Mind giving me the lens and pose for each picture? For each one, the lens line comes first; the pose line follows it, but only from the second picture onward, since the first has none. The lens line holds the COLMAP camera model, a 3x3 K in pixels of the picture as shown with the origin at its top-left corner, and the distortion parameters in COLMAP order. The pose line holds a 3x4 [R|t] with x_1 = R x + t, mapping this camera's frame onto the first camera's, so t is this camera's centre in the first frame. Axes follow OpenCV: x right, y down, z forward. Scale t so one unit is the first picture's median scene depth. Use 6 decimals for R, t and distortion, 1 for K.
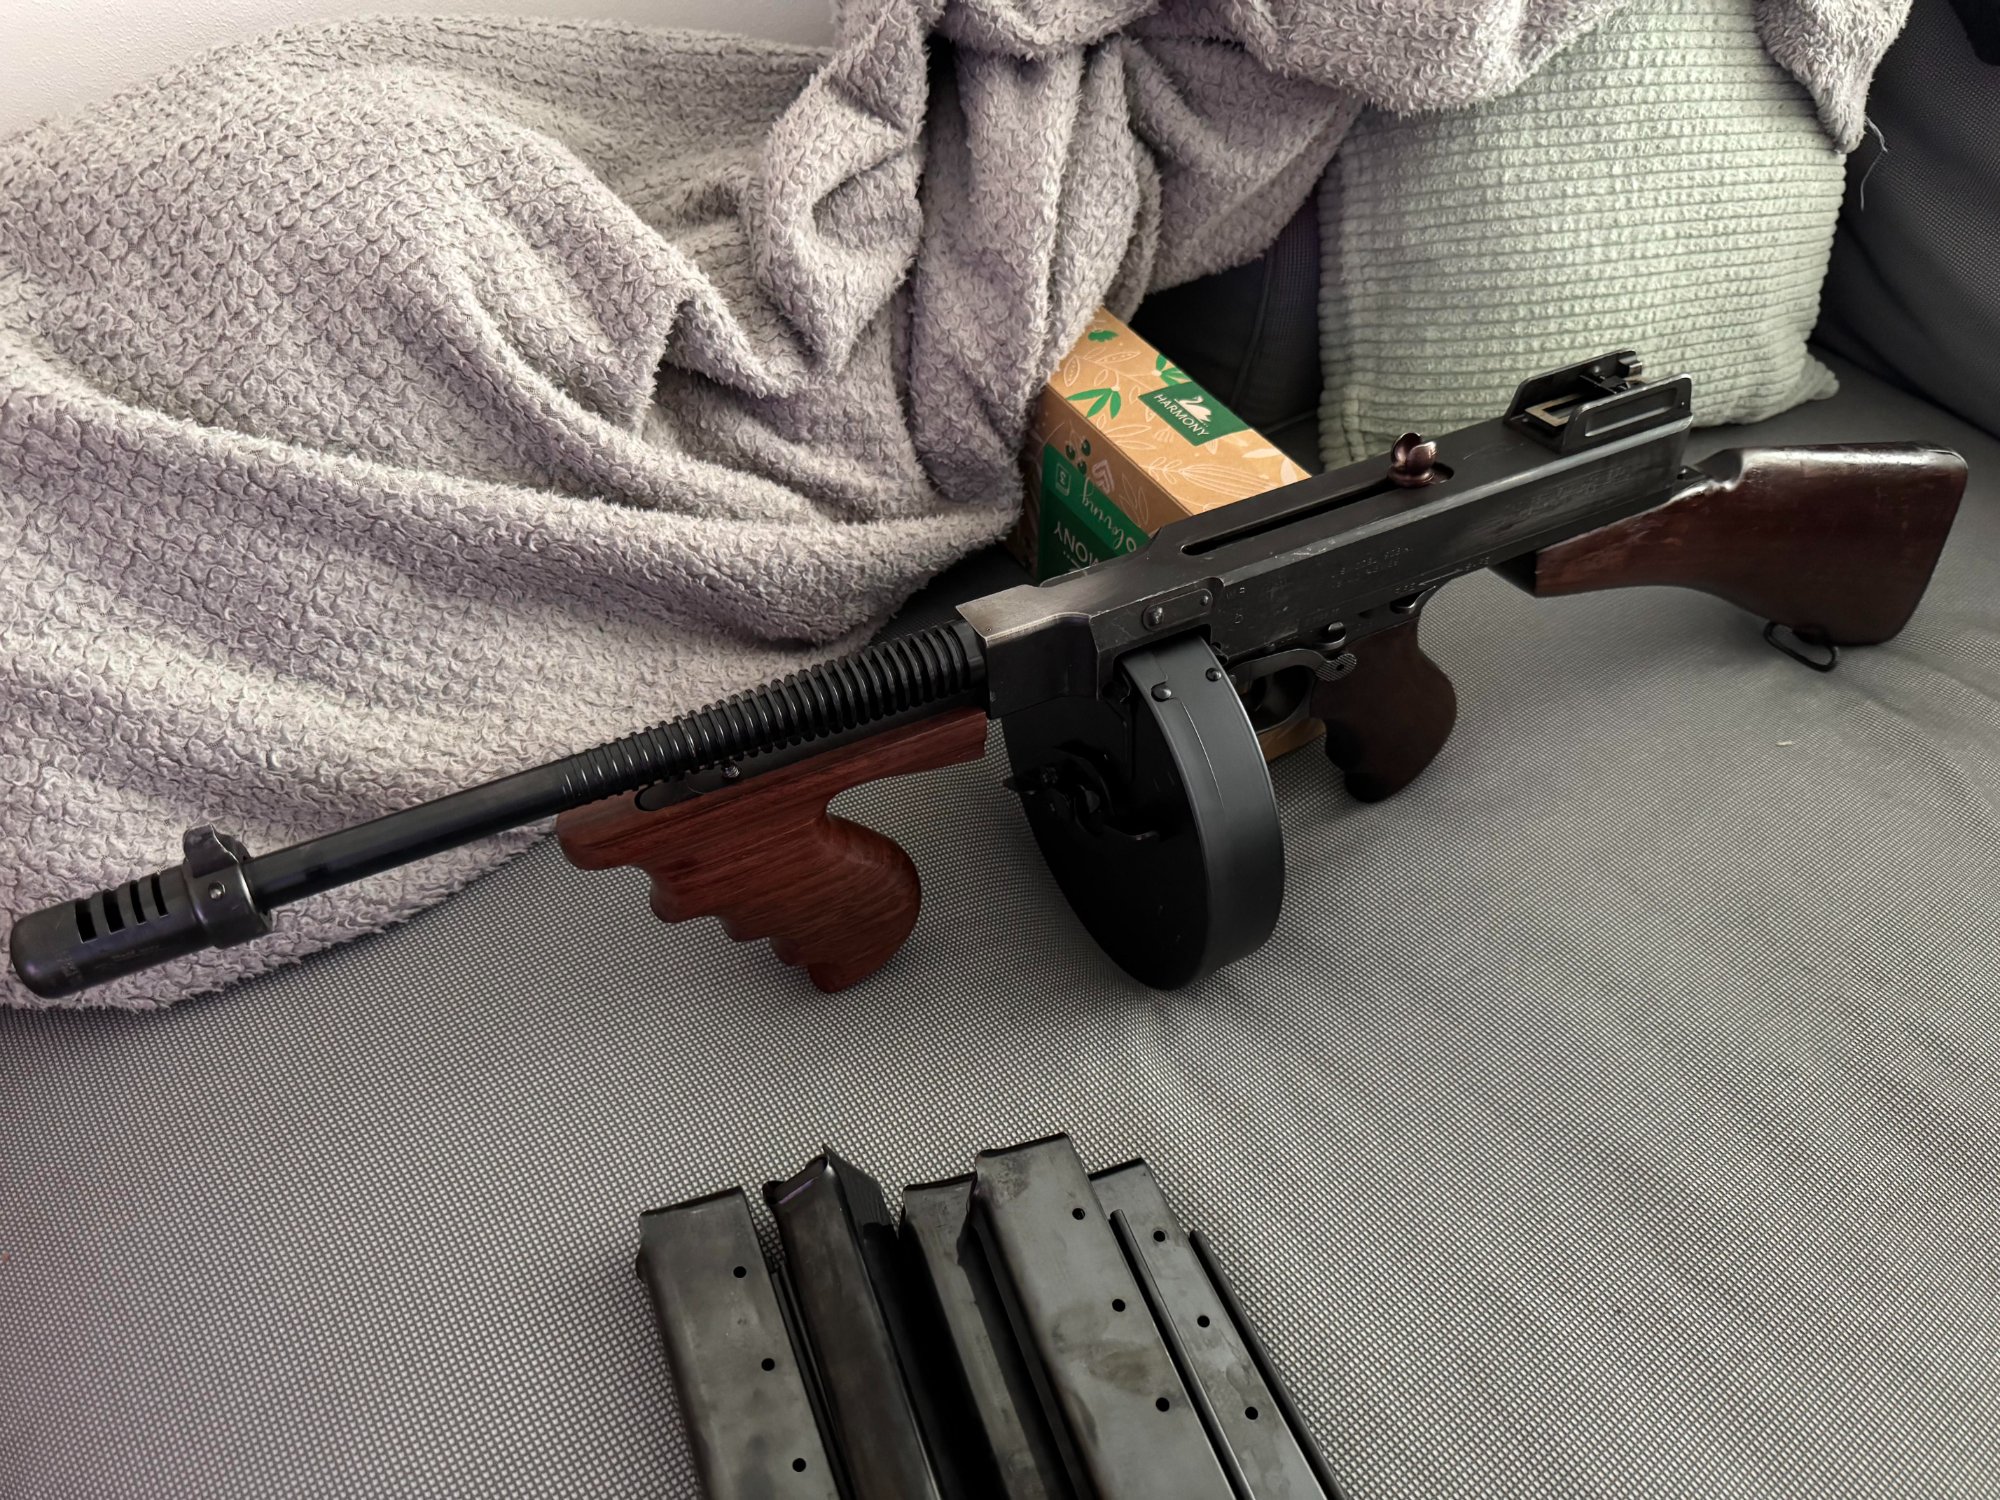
lens RADIAL K [[1459.2, 0, 1001.8], [0, 1459.2, 742.9], [0, 0, 1]] dist [0.002893, -0.019415]
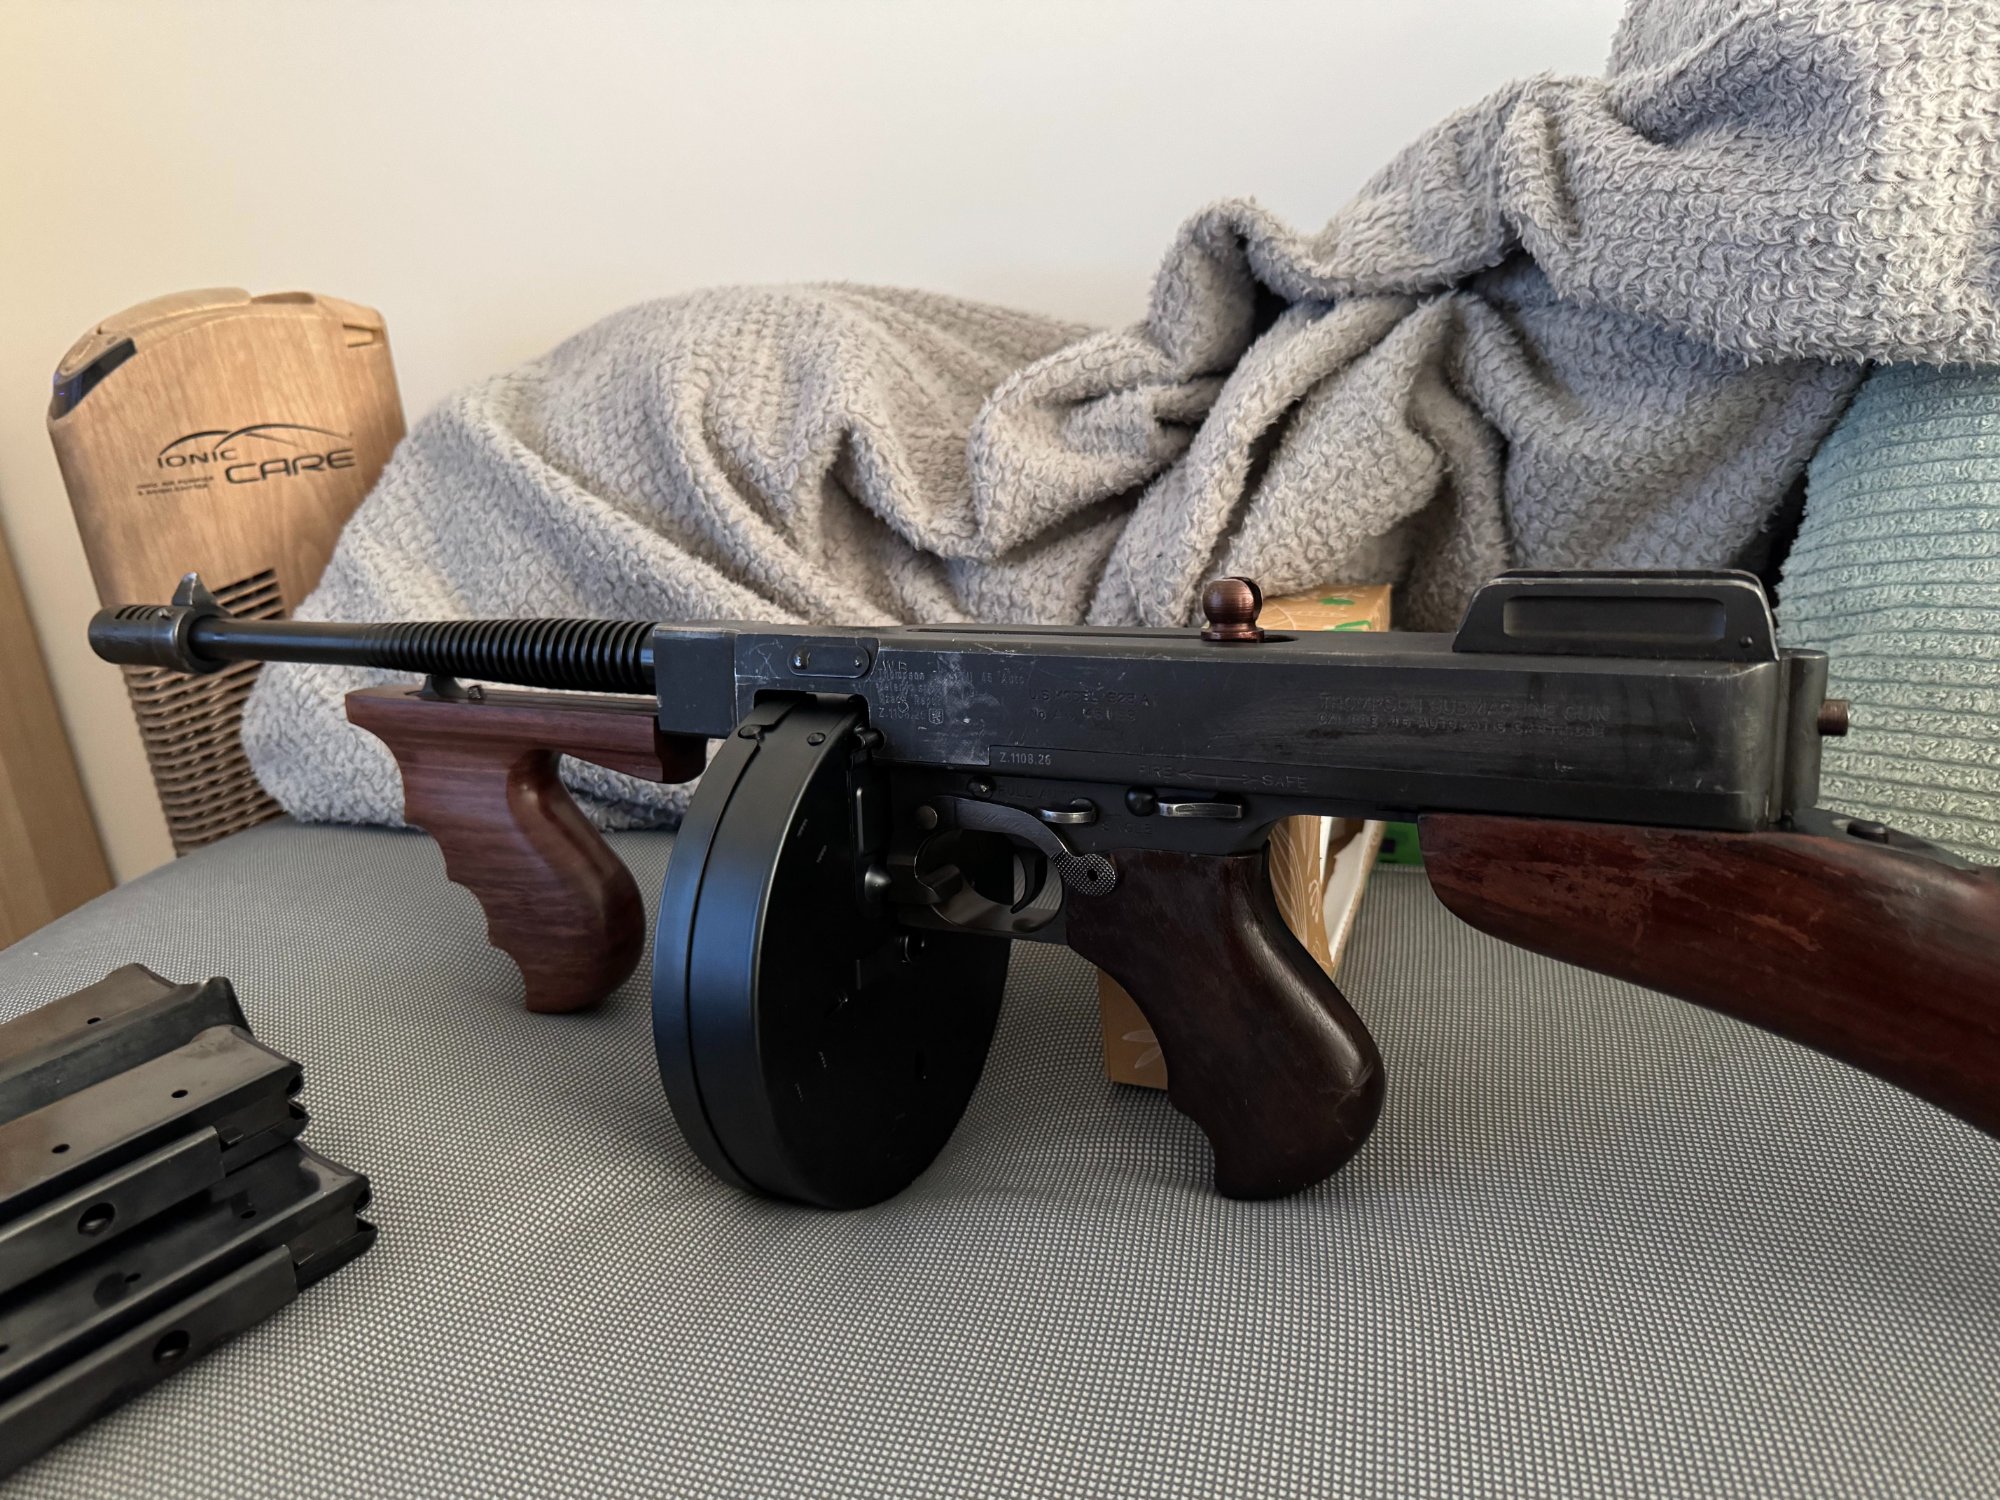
lens RADIAL K [[1459.2, 0, 996.3], [0, 1459.2, 742.8], [0, 0, 1]] dist [0.002893, -0.019415]
pose [[0.601304, 0.180660, -0.778328, 0.711179], [-0.503208, 0.842279, -0.193254, 0.052055], [0.620657, 0.507865, 0.597376, 0.495037]]
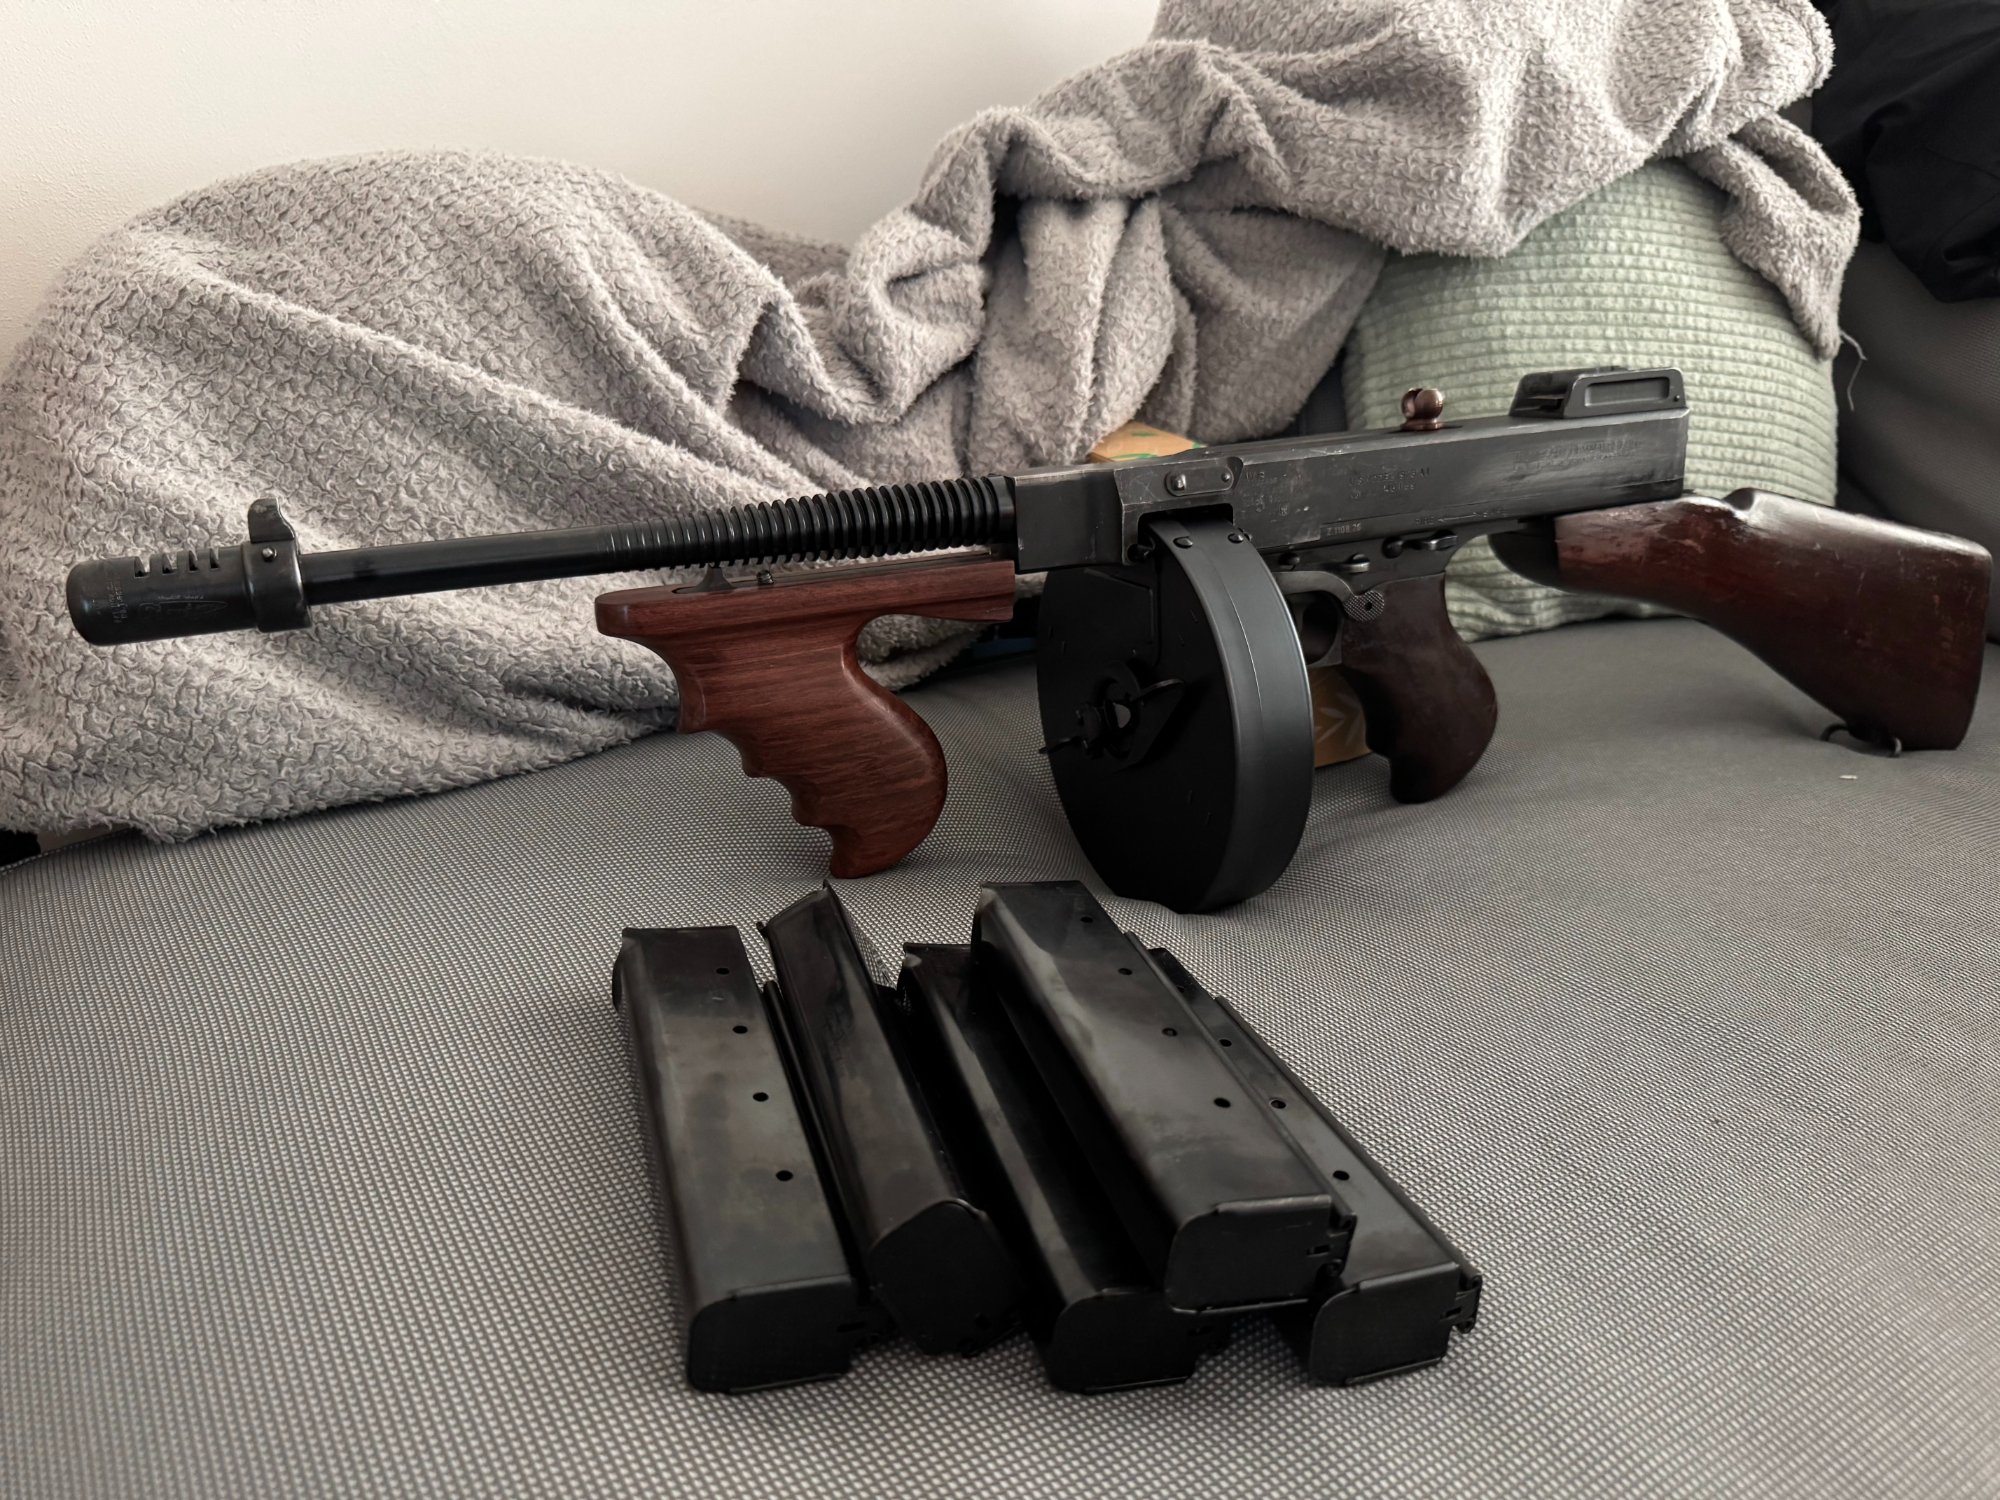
lens RADIAL K [[1459.2, 0, 1001.8], [0, 1459.2, 751.5], [0, 0, 1]] dist [0.002893, -0.019415]
pose [[0.997831, 0.014469, -0.064211, 0.040939], [-0.037402, 0.927378, -0.372252, 0.416195], [0.054162, 0.373846, 0.925908, 0.072761]]
